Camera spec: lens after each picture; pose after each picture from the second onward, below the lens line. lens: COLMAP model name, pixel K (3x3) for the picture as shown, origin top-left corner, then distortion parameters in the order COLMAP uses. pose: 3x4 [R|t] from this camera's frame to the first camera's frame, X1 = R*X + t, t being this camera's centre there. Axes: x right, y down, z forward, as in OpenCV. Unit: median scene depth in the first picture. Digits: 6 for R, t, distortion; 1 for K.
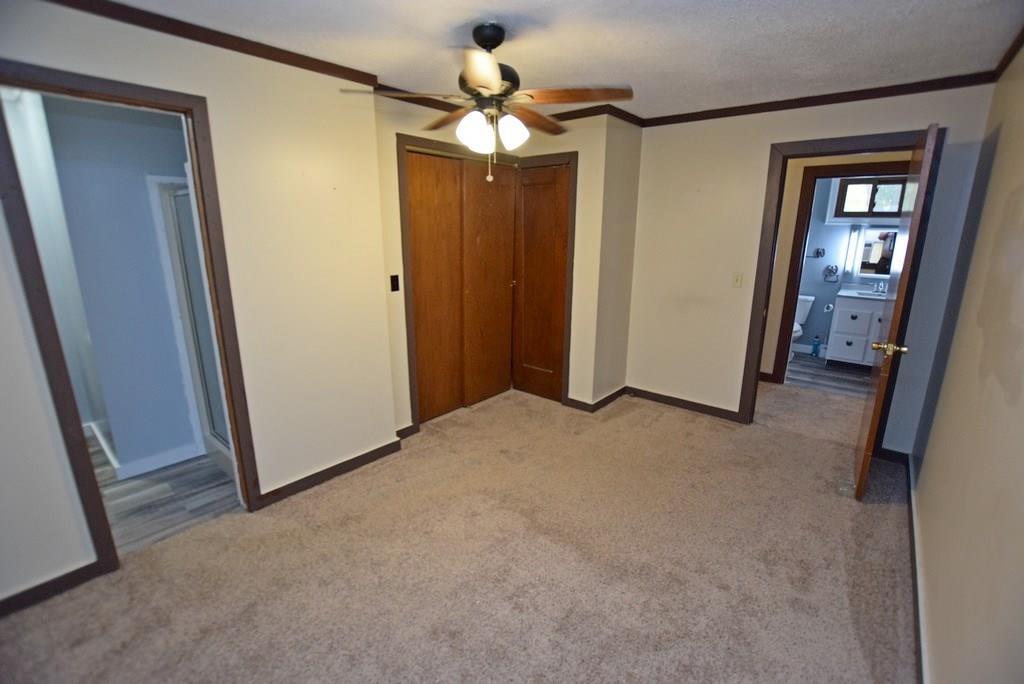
lens RADIAL K [[451.8, 0, 515.6], [0, 451.8, 343.8], [0, 0, 1]] dist [-0.022831, 0.000379]
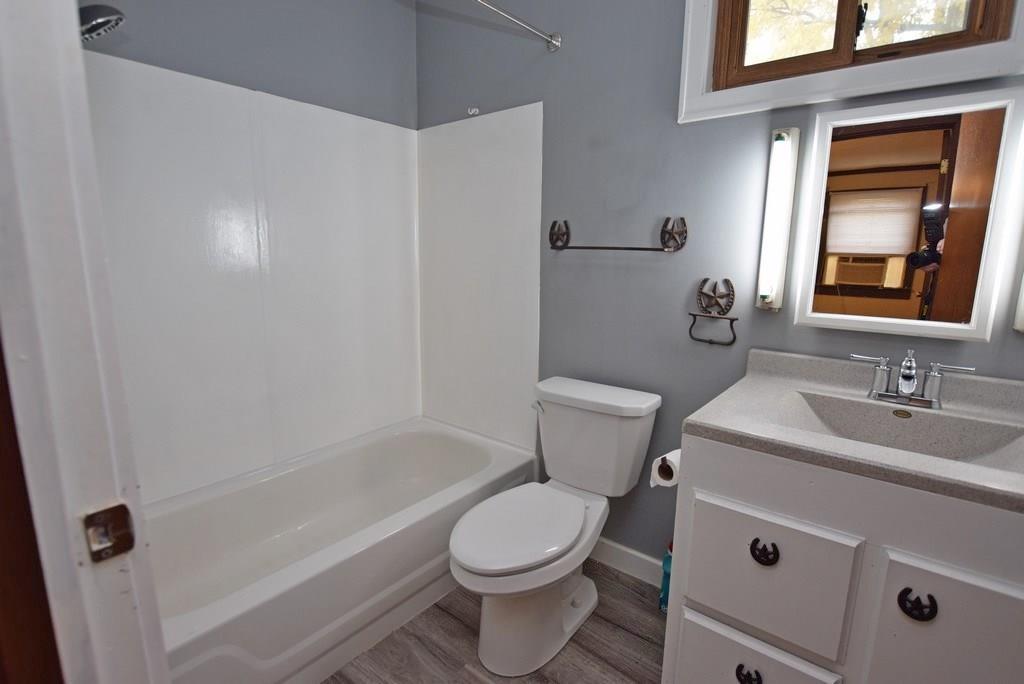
lens RADIAL K [[514.4, 0, 512.0], [0, 514.4, 342.0], [0, 0, 1]] dist [-0.001851, -0.000381]
pose [[0.999925, -0.010345, 0.006577, 0.616008], [0.010741, 0.997938, -0.063286, -0.127473], [-0.005909, 0.063352, 0.997974, 0.736766]]
